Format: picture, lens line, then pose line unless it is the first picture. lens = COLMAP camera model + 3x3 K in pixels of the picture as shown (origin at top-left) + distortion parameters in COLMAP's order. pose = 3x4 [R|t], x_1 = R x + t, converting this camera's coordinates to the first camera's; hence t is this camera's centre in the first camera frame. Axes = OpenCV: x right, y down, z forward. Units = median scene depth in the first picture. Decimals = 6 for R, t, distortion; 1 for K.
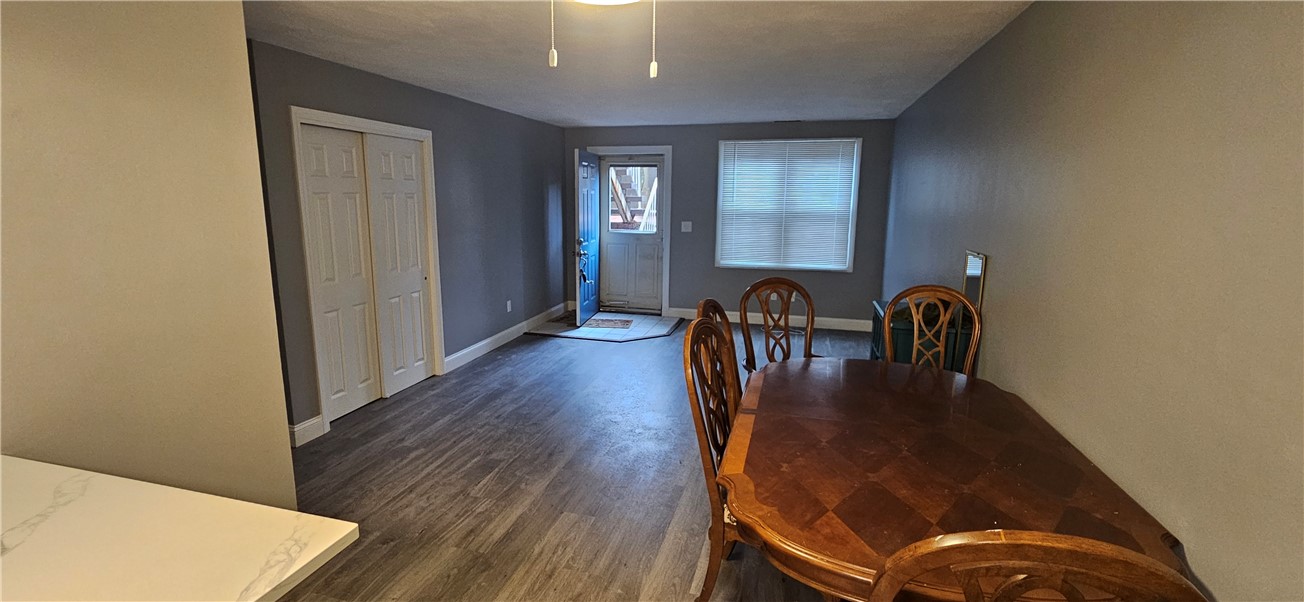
lens RADIAL K [[557.8, 0, 652.0], [0, 557.8, 301.0], [0, 0, 1]] dist [-0.000016, -0.000002]
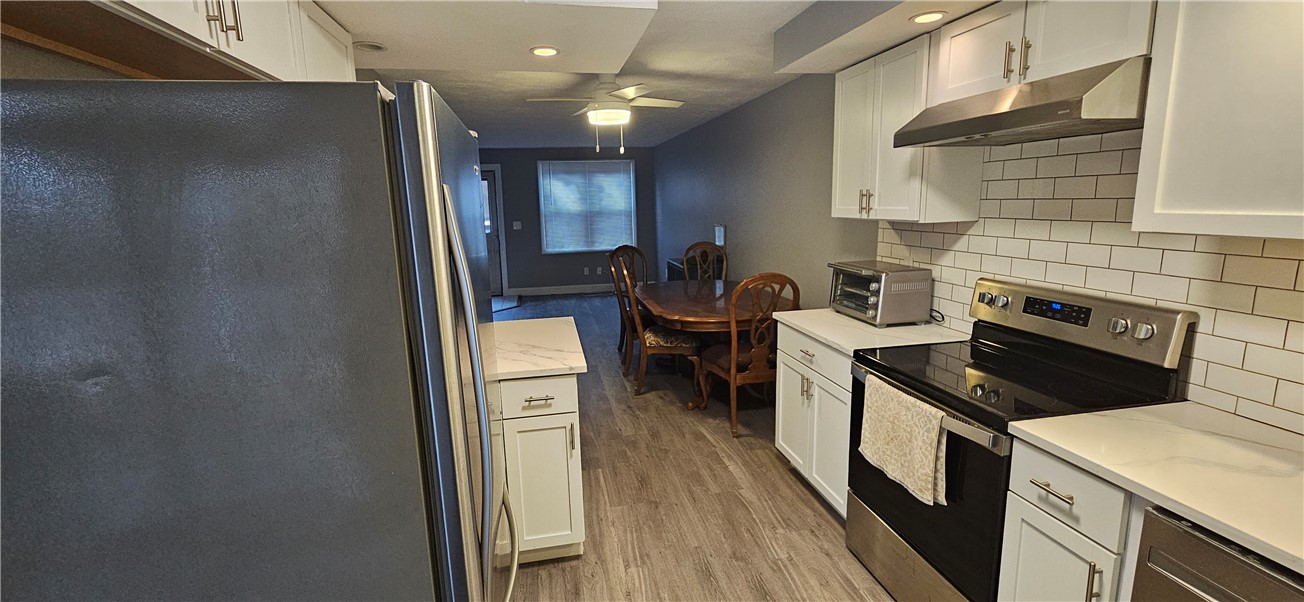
lens RADIAL K [[540.7, 0, 652.0], [0, 540.7, 301.0], [0, 0, 1]] dist [0.000341, 0.000018]
pose [[0.893390, -0.113677, 0.434662, -0.246517], [0.115196, 0.993078, 0.022949, 0.055325], [-0.434262, 0.029568, 0.900301, -0.304744]]
